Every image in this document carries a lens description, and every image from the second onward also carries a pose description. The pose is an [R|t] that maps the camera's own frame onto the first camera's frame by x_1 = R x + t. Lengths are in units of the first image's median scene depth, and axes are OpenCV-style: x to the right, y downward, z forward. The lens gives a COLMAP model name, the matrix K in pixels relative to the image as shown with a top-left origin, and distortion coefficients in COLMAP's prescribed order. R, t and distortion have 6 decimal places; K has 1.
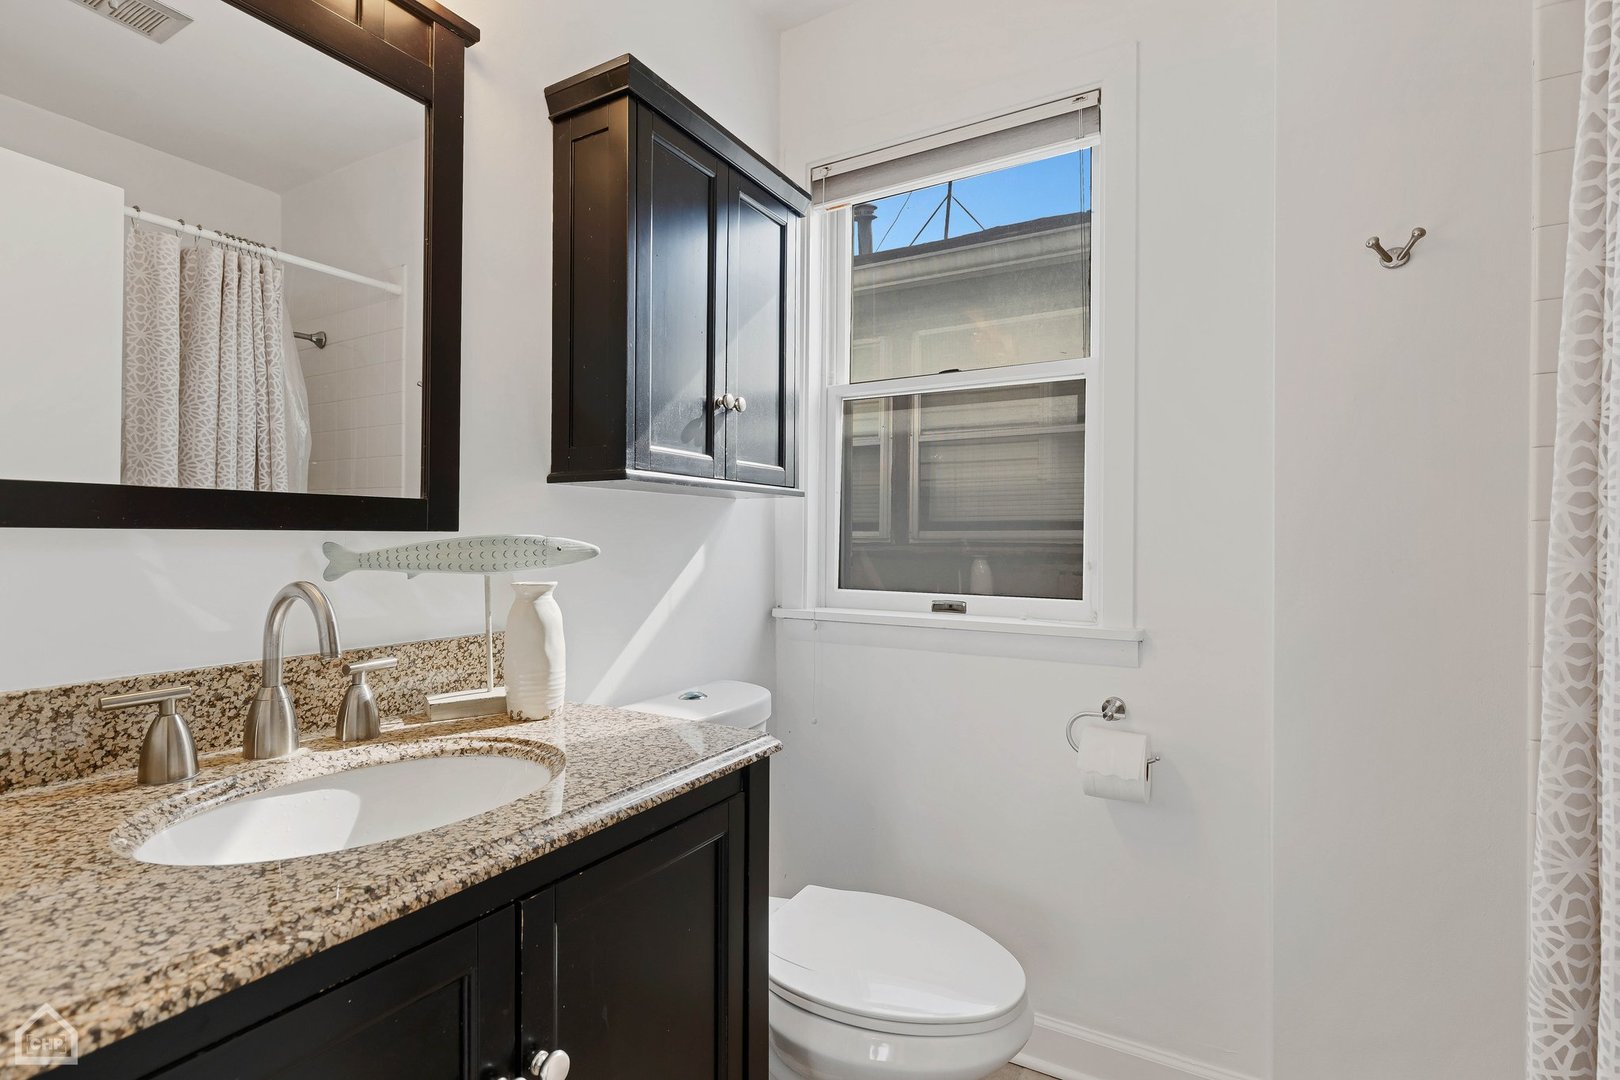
lens RADIAL K [[760.0, 0, 804.2], [0, 760.0, 526.3], [0, 0, 1]] dist [-0.003911, -0.001047]
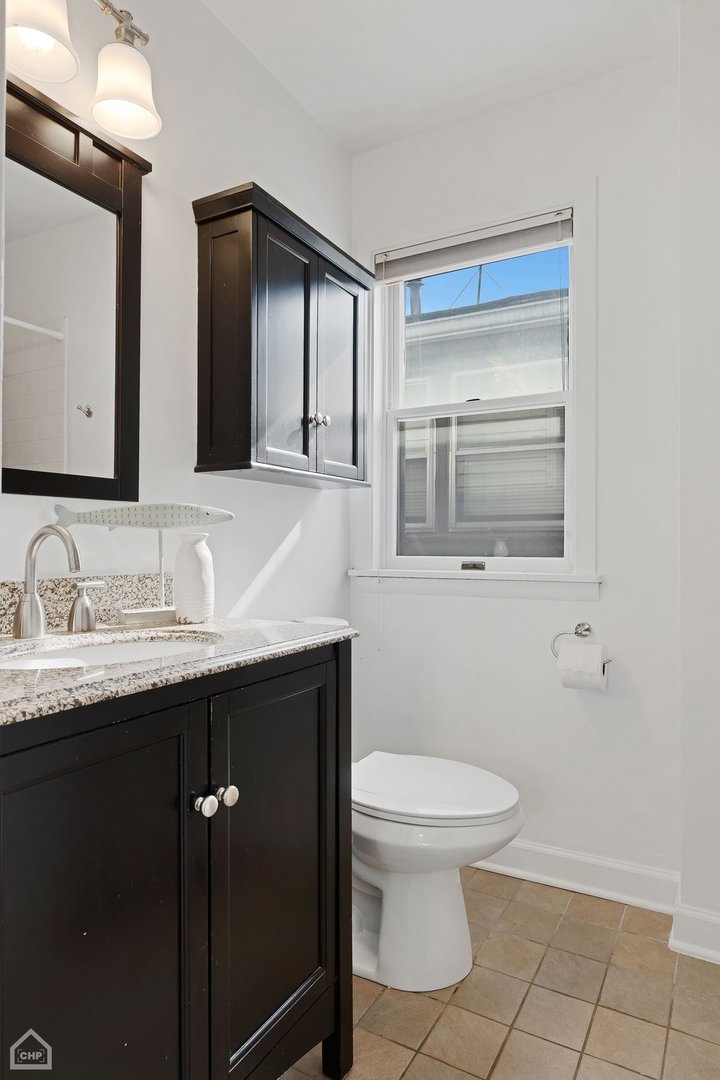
lens RADIAL K [[653.2, 0, 406.2], [0, 653.2, 538.4], [0, 0, 1]] dist [-0.002784, -0.001281]
pose [[0.998165, -0.003847, 0.060434, -0.010420], [0.004112, 0.999982, -0.004265, 0.077223], [-0.060417, 0.004506, 0.998163, -0.274286]]
